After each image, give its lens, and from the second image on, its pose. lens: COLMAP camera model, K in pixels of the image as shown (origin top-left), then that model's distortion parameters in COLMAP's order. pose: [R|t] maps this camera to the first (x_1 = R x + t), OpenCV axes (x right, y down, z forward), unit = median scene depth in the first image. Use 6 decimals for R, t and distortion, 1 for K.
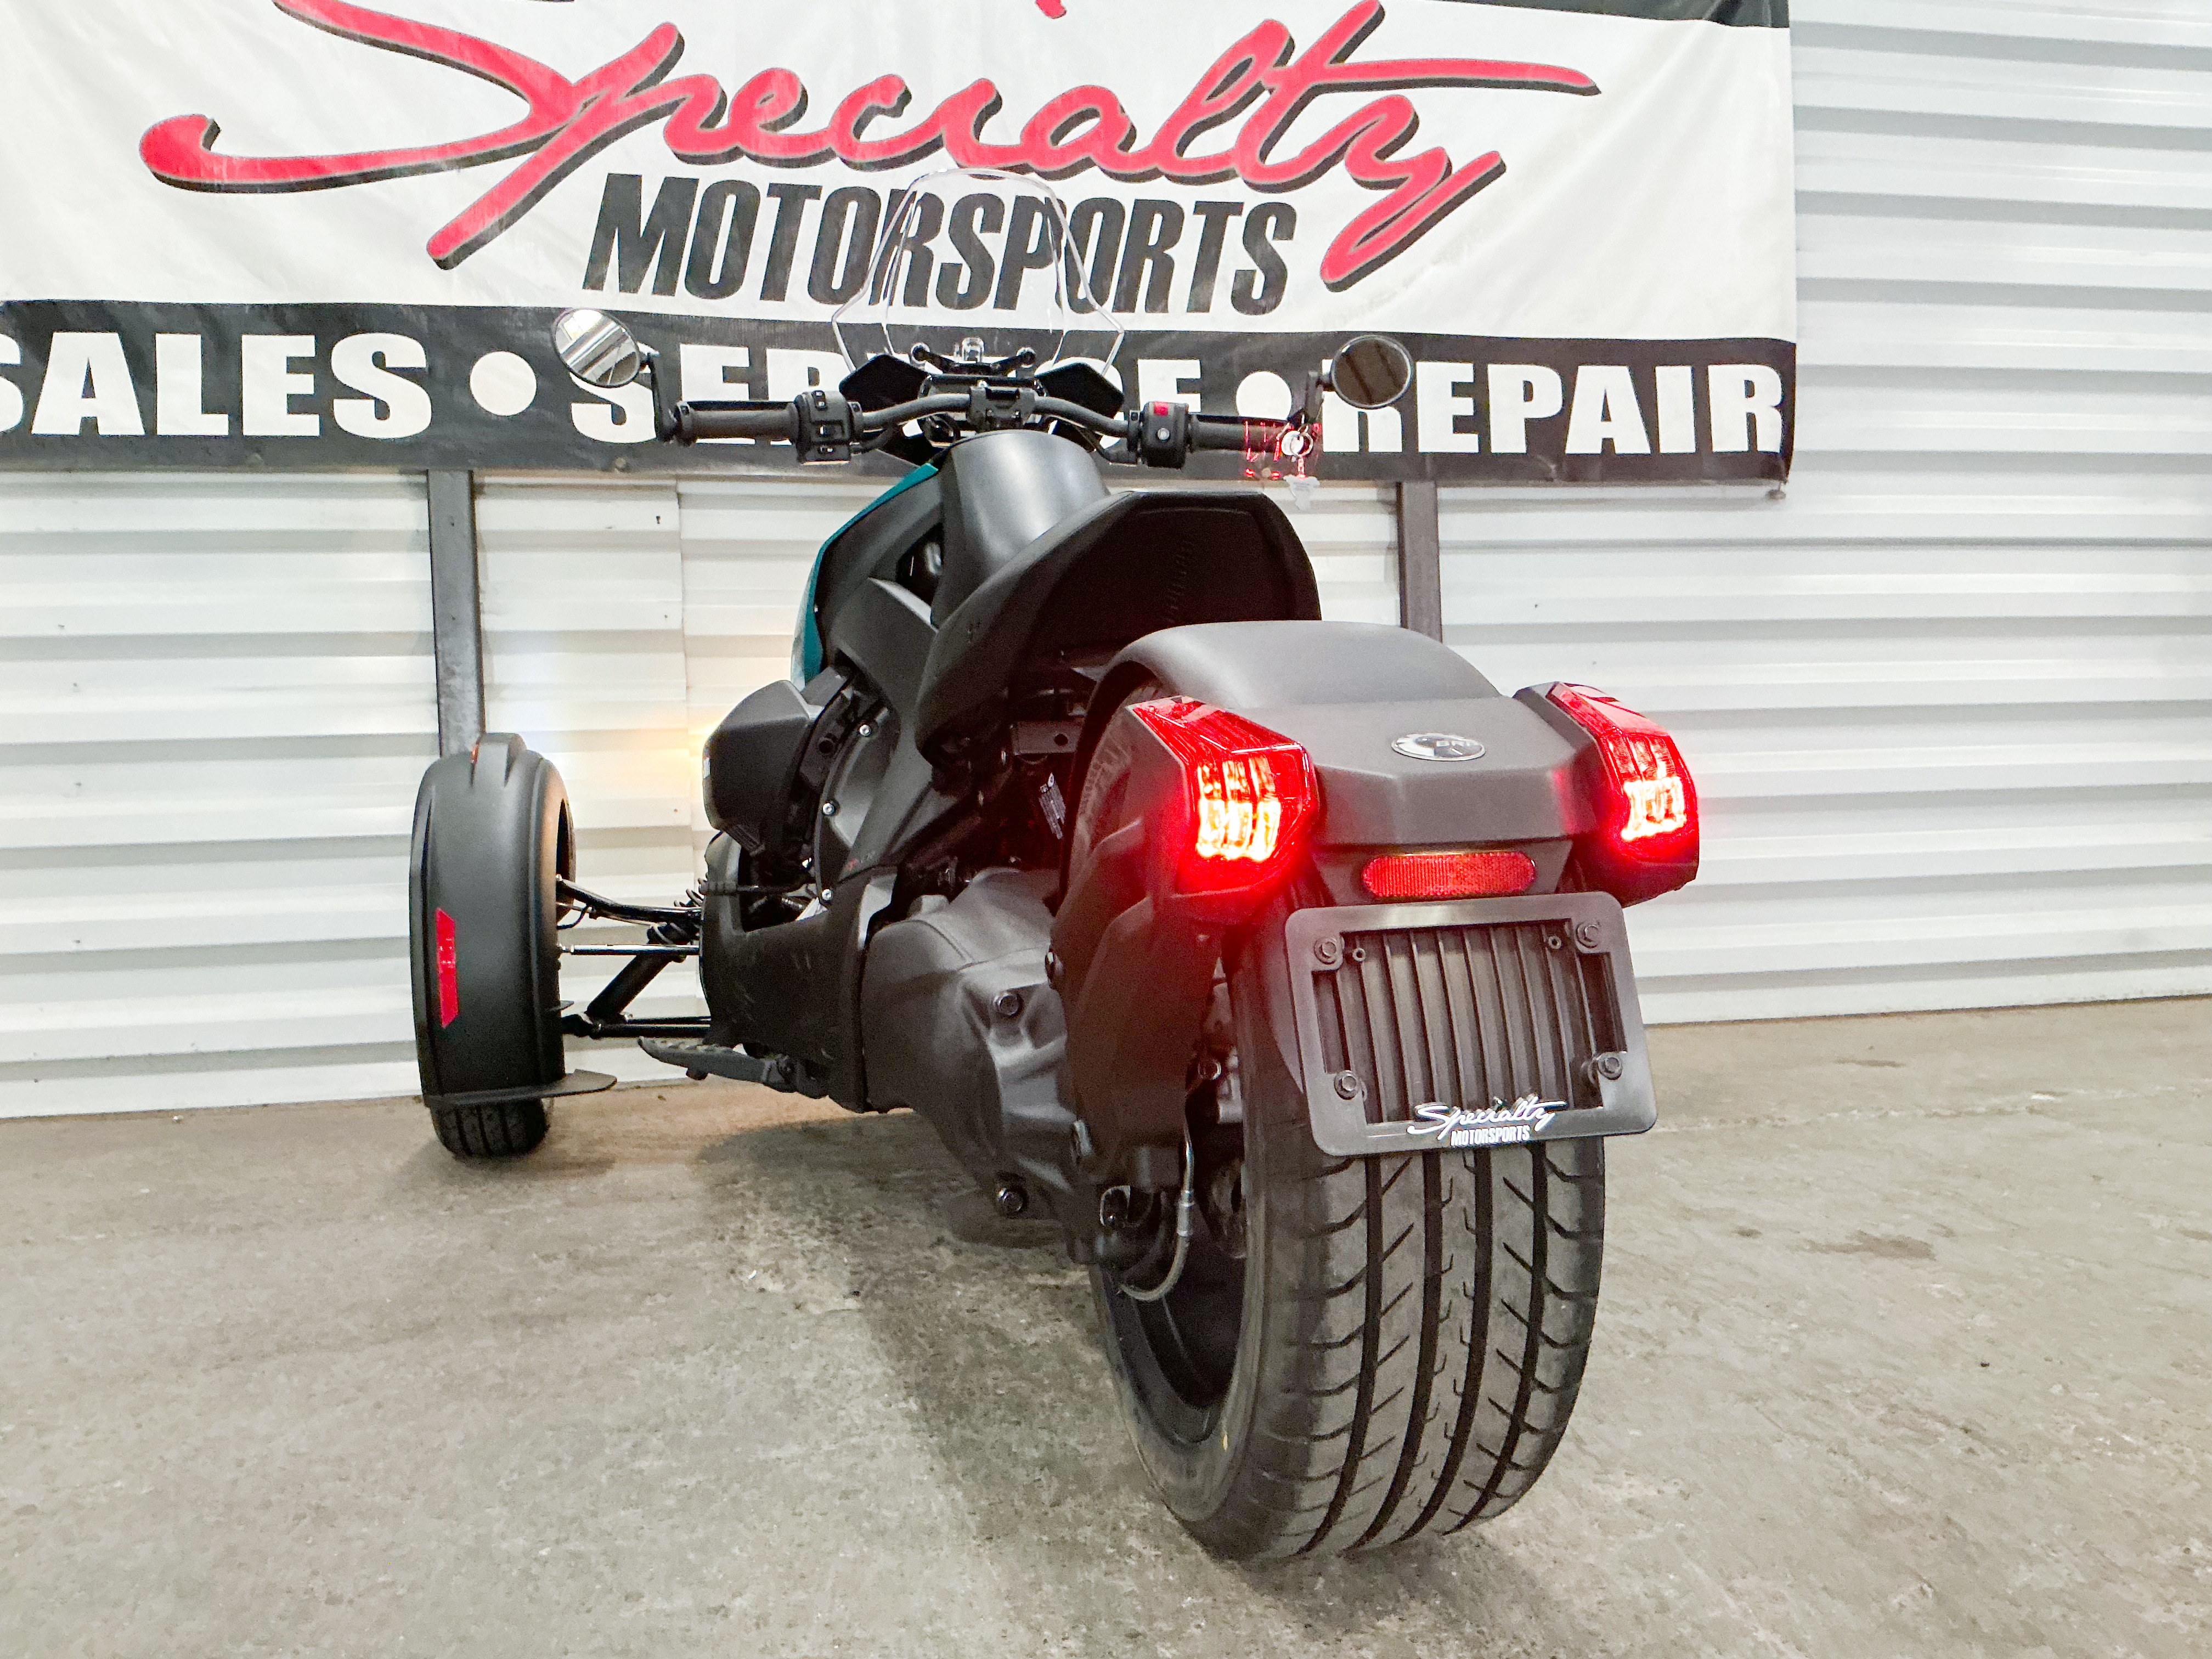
lens RADIAL K [[1838.6, 0, 1106.0], [0, 1838.6, 829.5], [0, 0, 1]] dist [0.137390, -0.285962]
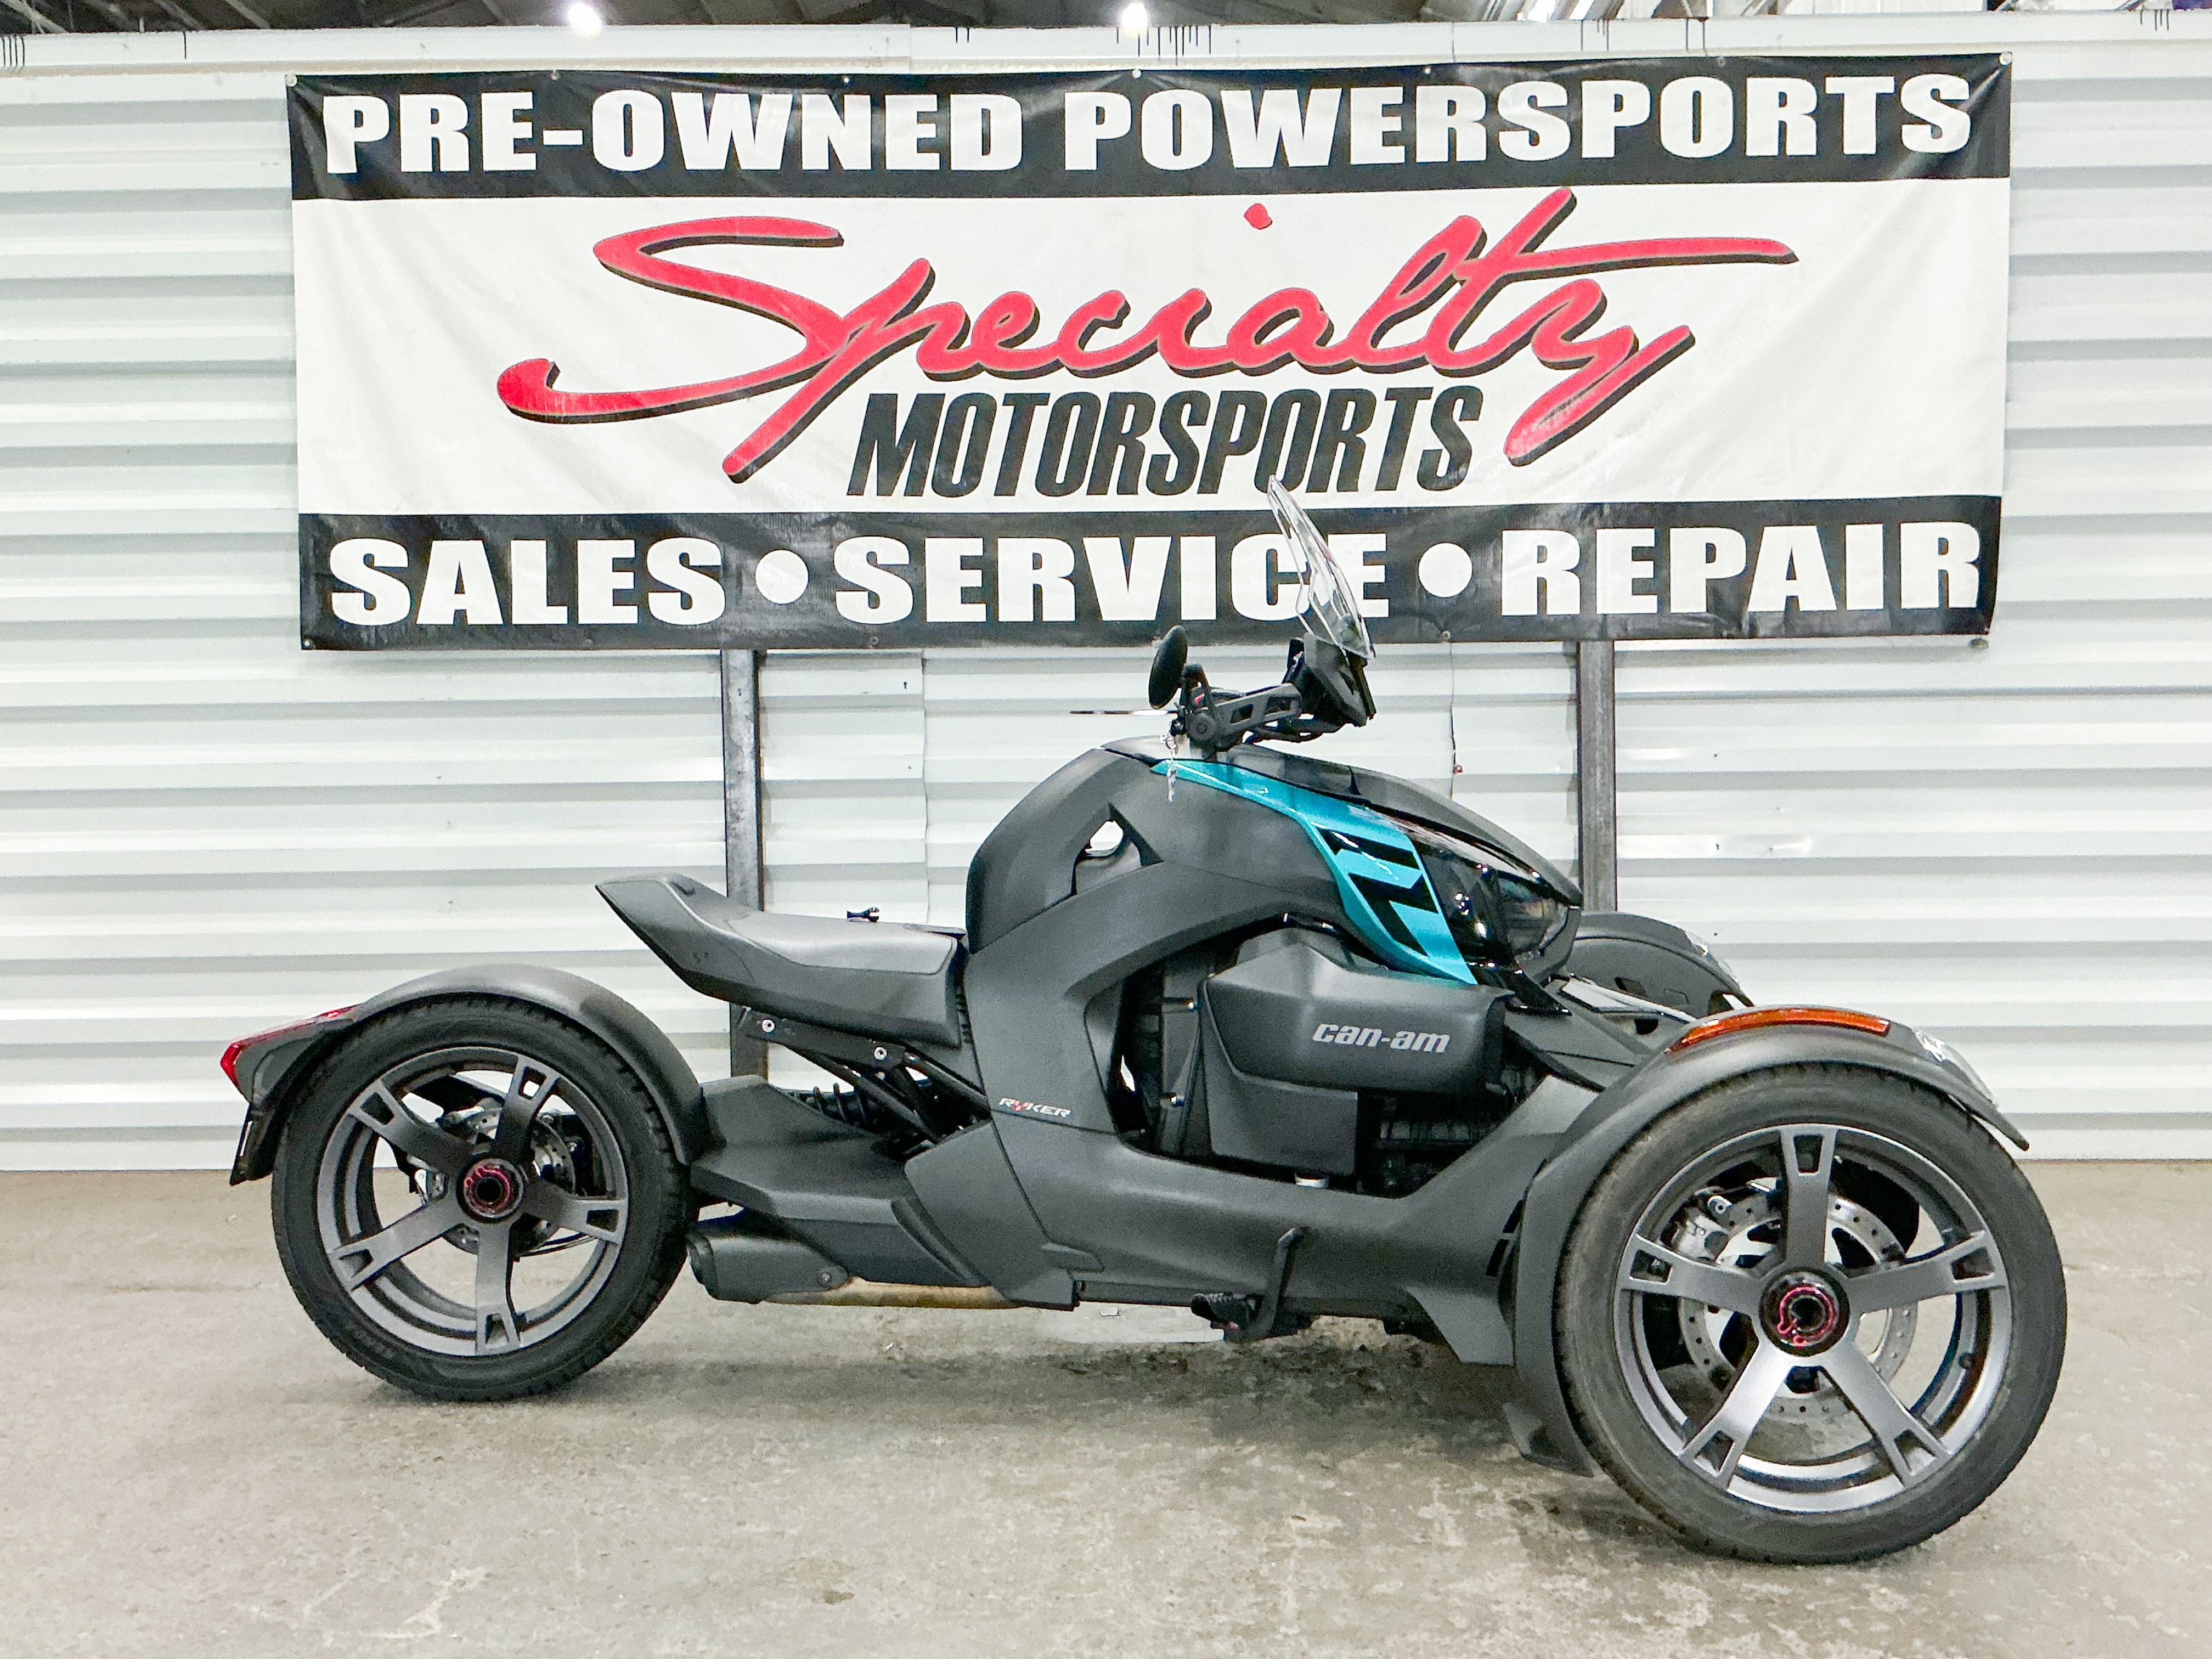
lens RADIAL K [[2403.6, 0, 1106.0], [0, 2403.6, 829.5], [0, 0, 1]] dist [0.170605, -0.391658]
pose [[0.974628, 0.029120, -0.221929, 0.217139], [-0.020516, 0.998950, 0.040975, -0.137993], [0.222889, -0.035382, 0.974201, -0.445460]]
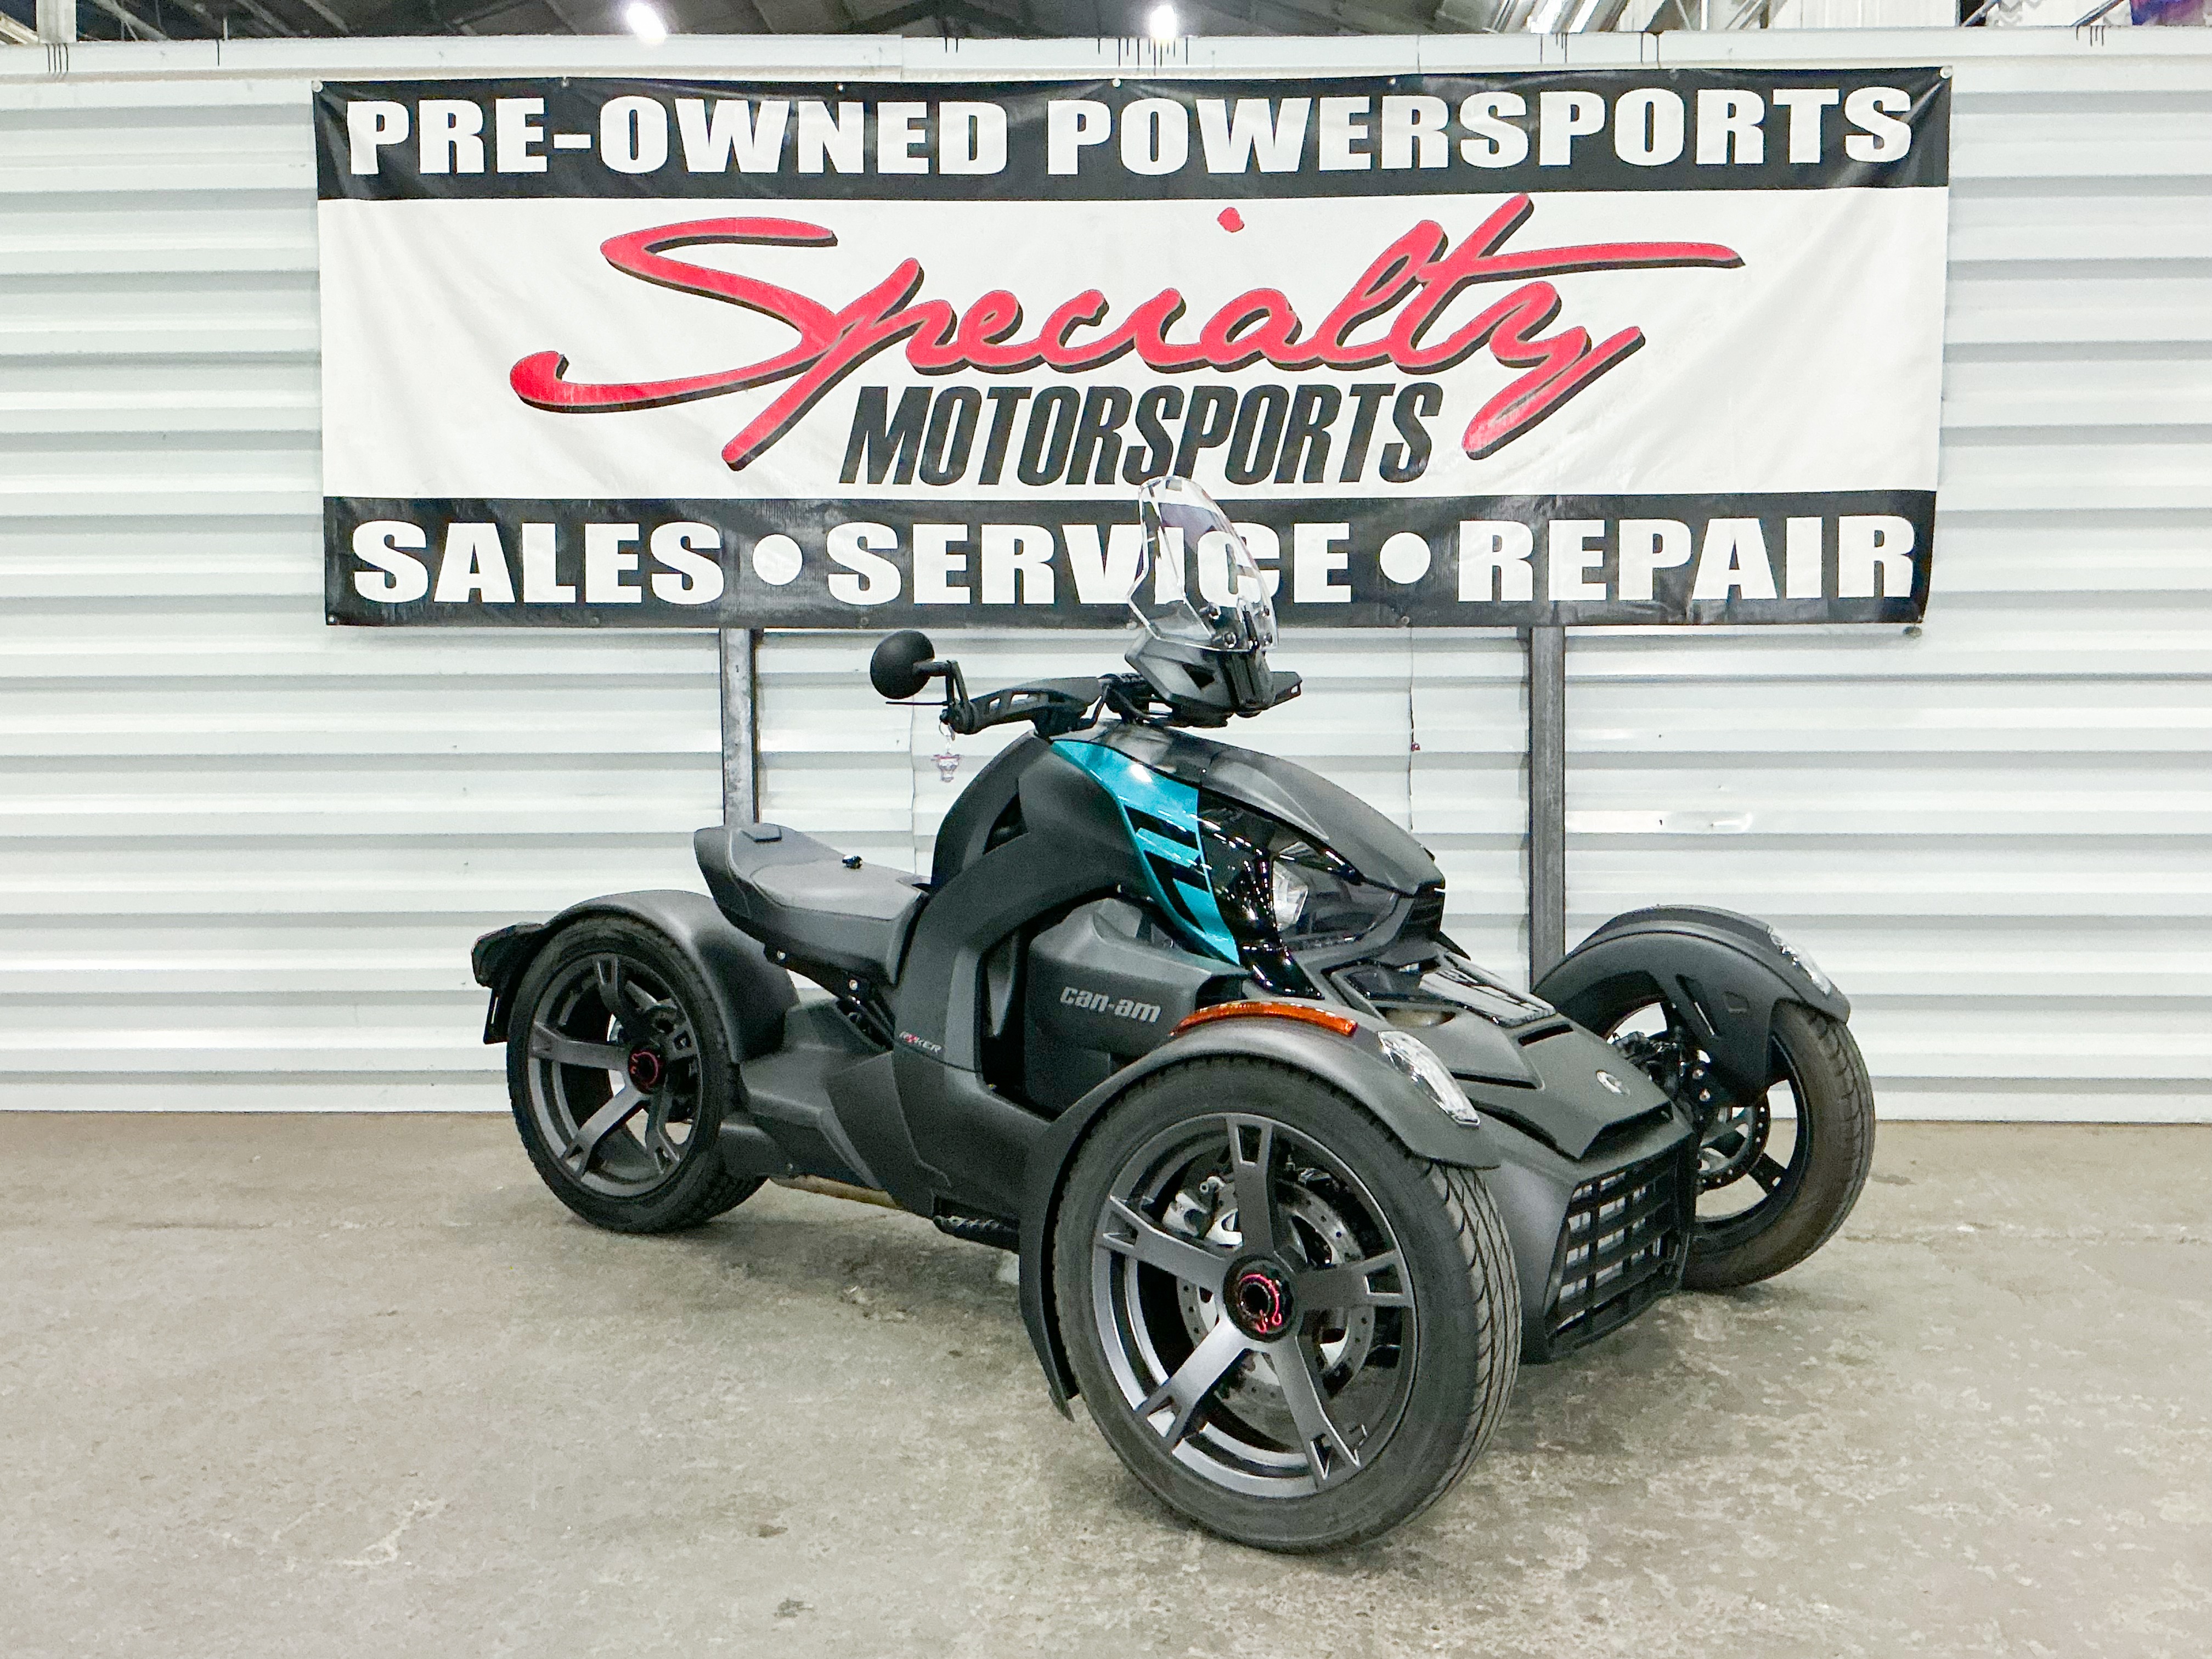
lens RADIAL K [[2266.2, 0, 1106.0], [0, 2266.2, 829.5], [0, 0, 1]] dist [0.171338, -0.395906]
pose [[0.971045, 0.041593, -0.235247, 0.252097], [-0.028364, 0.997835, 0.059343, -0.147163], [0.237205, -0.050952, 0.970122, -0.434241]]
